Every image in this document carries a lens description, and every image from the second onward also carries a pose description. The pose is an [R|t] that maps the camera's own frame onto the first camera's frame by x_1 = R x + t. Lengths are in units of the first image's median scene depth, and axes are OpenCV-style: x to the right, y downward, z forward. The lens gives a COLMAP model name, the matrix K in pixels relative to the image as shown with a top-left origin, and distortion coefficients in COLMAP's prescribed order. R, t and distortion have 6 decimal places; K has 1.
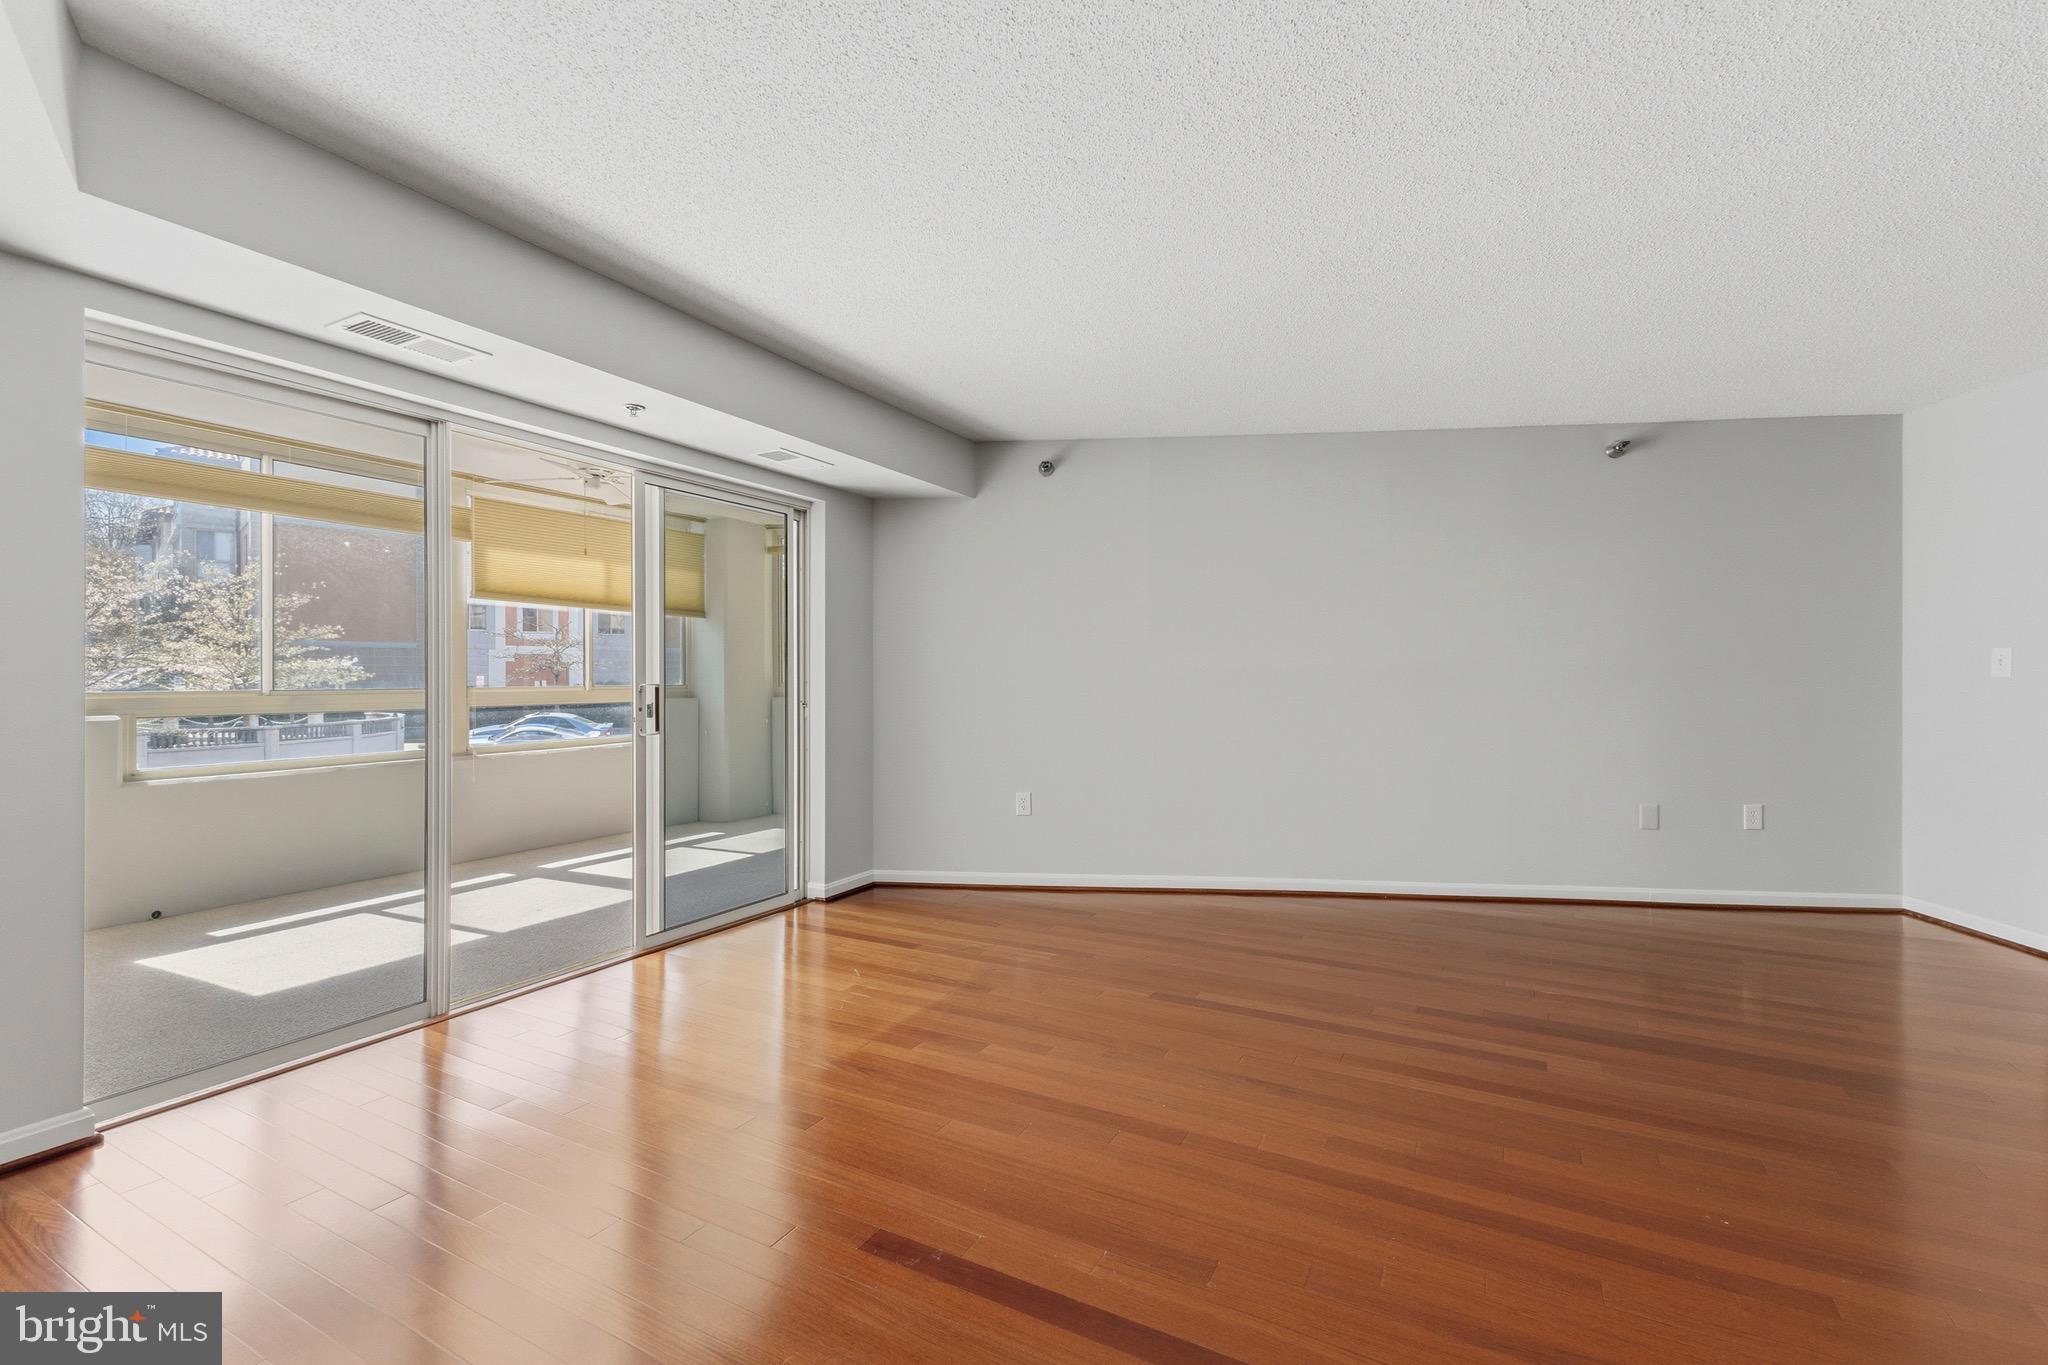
lens RADIAL K [[888.5, 0, 1022.3], [0, 888.5, 673.5], [0, 0, 1]] dist [0.010769, -0.000427]
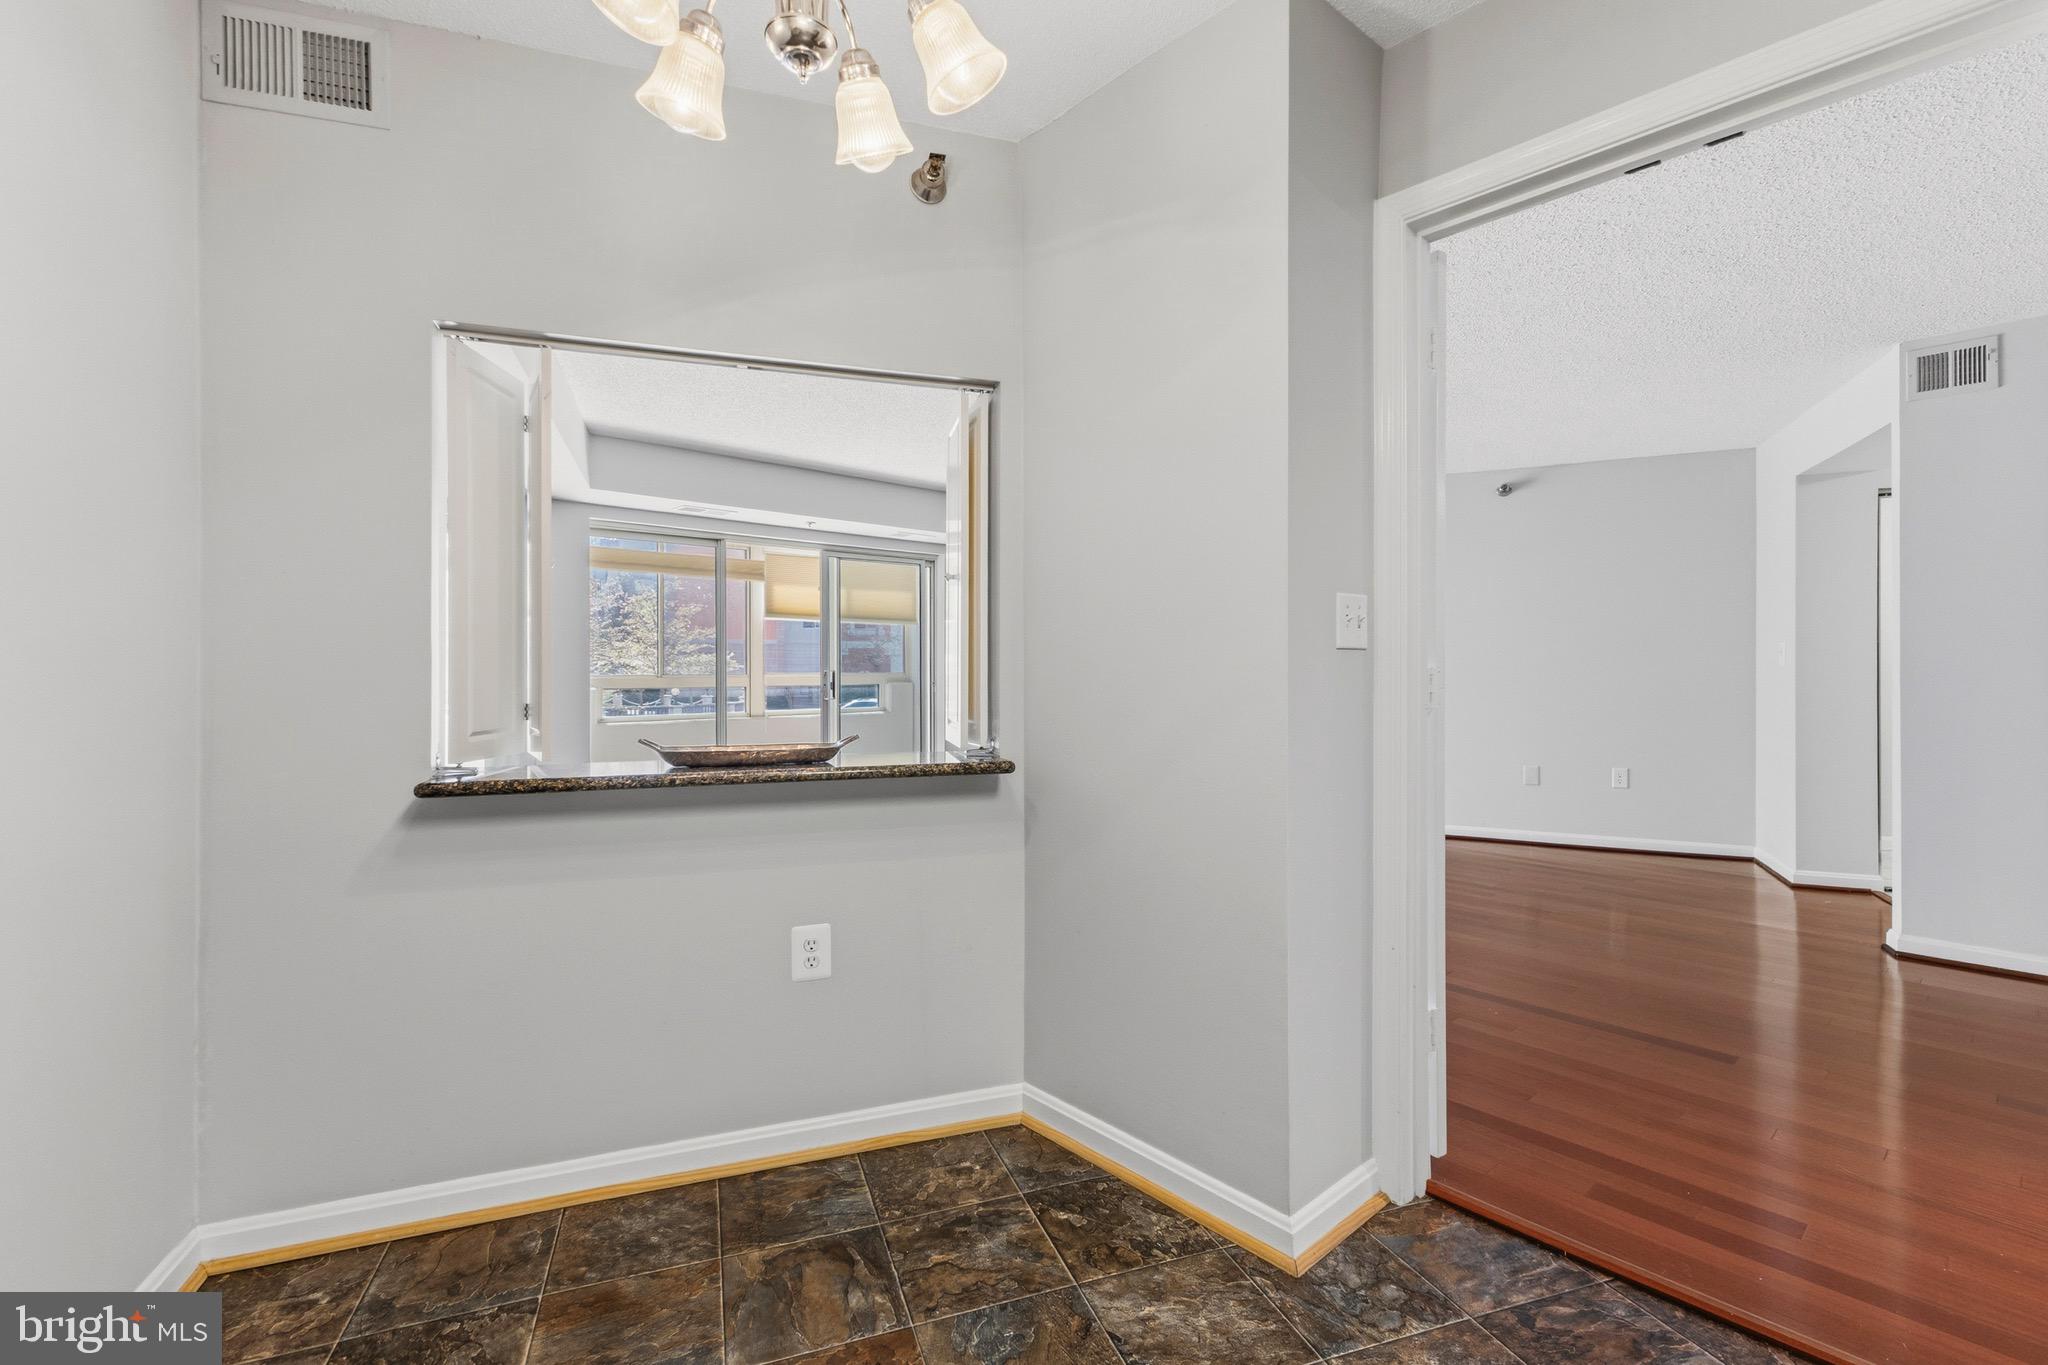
lens RADIAL K [[912.3, 0, 1021.9], [0, 912.3, 661.8], [0, 0, 1]] dist [0.012691, -0.000447]
pose [[0.941630, -0.002906, -0.336637, 0.097112], [0.002139, 0.999994, -0.002650, -0.000010], [0.336642, 0.001775, 0.941631, -0.101735]]
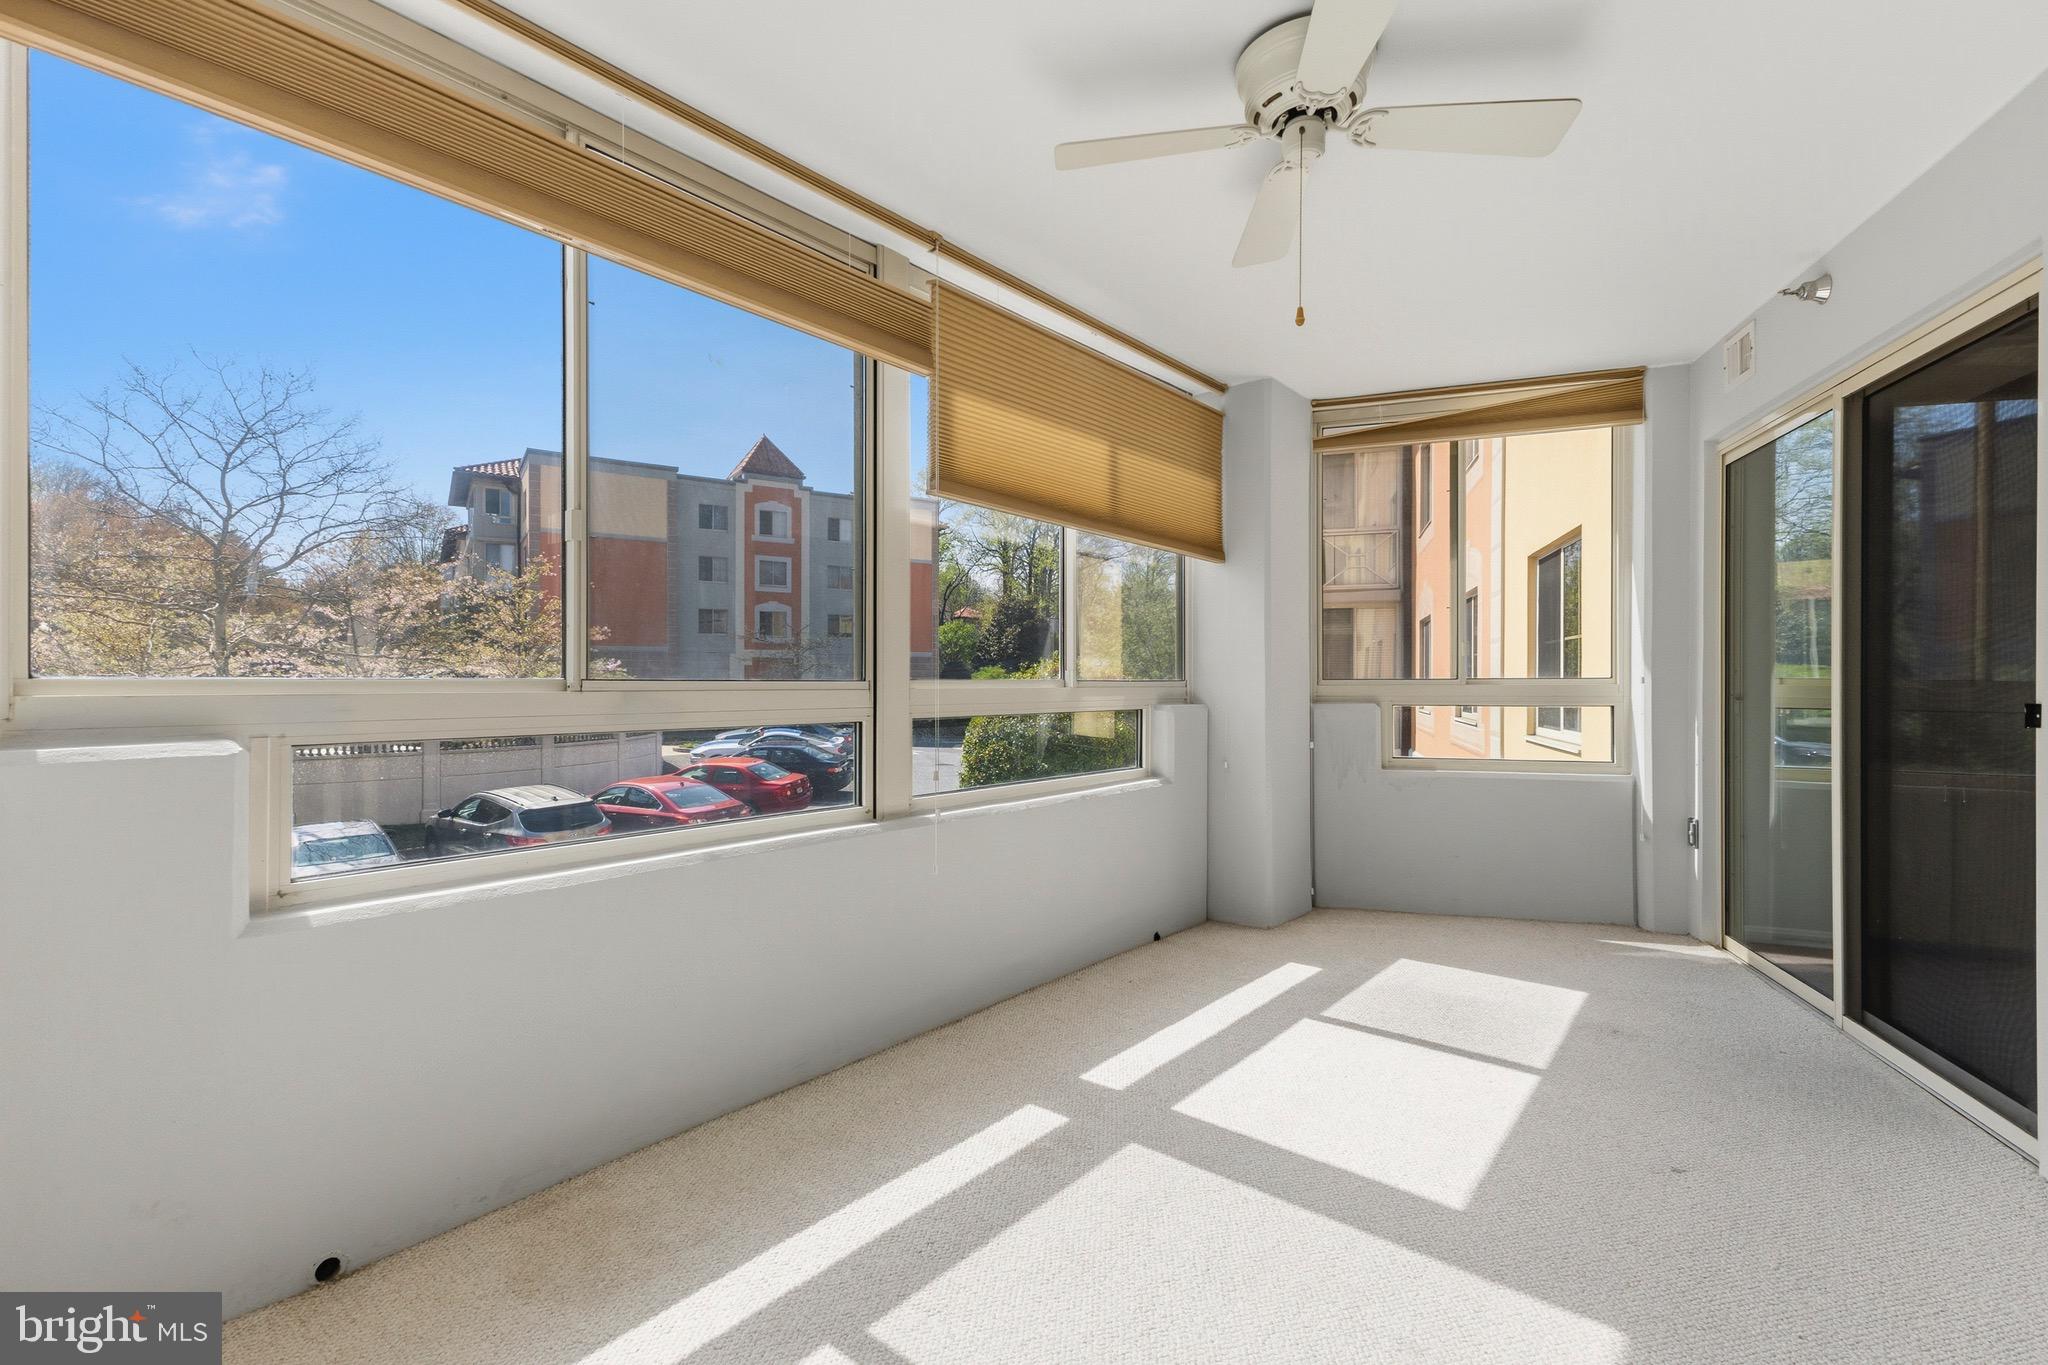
lens RADIAL K [[888.5, 0, 1022.3], [0, 888.5, 673.5], [0, 0, 1]] dist [0.010769, -0.000427]
pose [[0.978954, -0.001180, -0.204079, -0.126571], [-0.000022, 0.999983, -0.005886, 0.004016], [0.204082, 0.005767, 0.978937, 0.145809]]
